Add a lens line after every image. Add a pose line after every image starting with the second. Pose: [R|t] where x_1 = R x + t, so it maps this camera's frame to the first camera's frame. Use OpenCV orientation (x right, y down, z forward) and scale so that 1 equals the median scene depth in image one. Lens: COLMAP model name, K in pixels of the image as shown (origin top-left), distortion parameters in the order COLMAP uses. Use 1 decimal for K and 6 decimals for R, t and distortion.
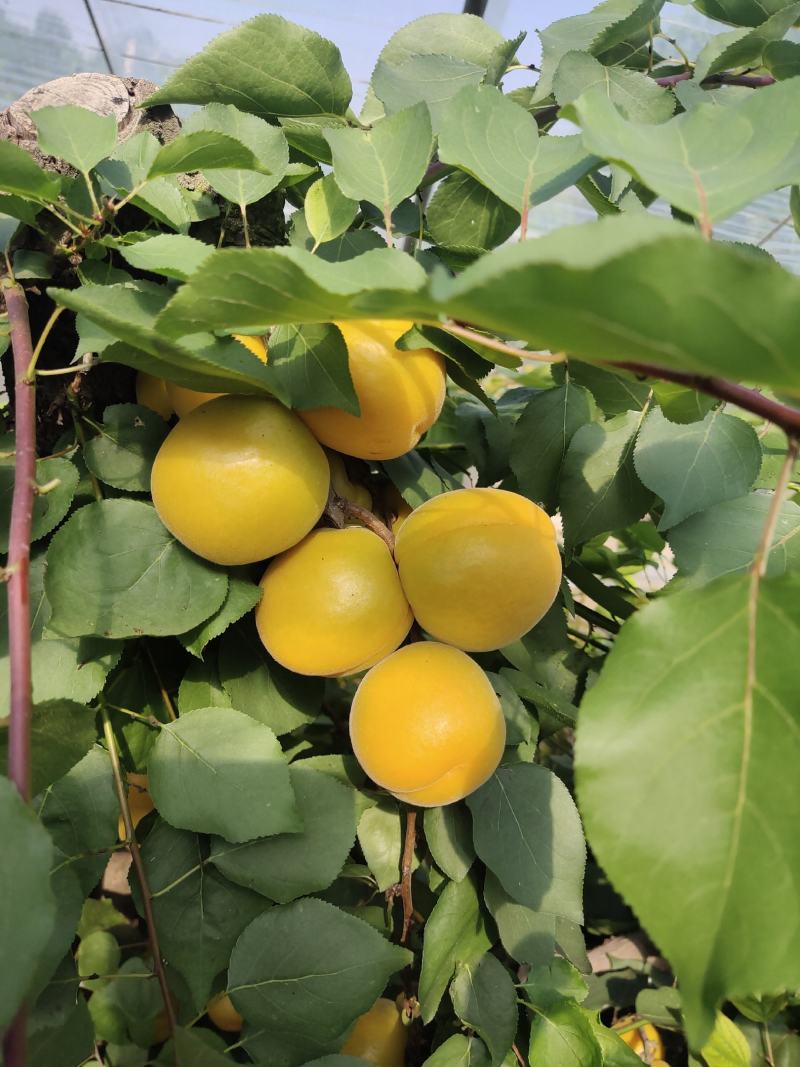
lens RADIAL K [[735.9, 0, 399.6], [0, 735.9, 576.3], [0, 0, 1]] dist [-0.046952, -0.003372]
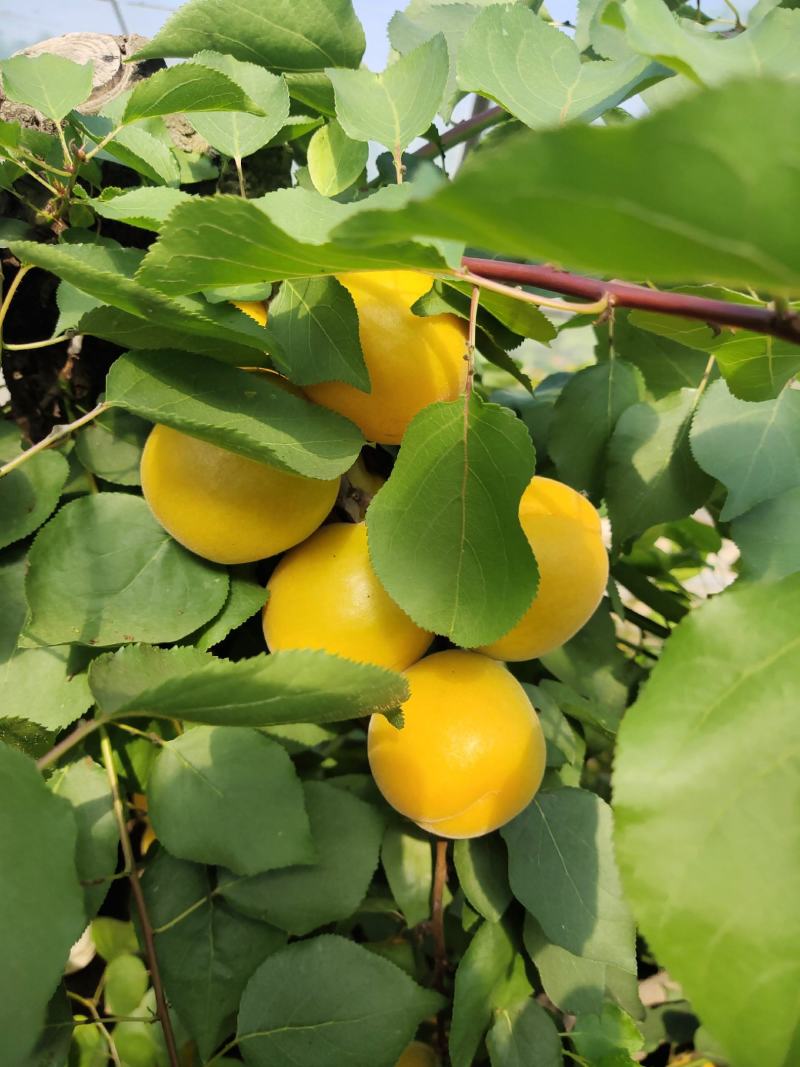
lens RADIAL K [[735.9, 0, 399.6], [0, 735.9, 576.3], [0, 0, 1]] dist [-0.046952, -0.003372]
pose [[0.998018, -0.008451, -0.062364, 0.026315], [0.007506, 0.999854, -0.015367, 0.013224], [0.062484, 0.014869, 0.997935, 0.111634]]
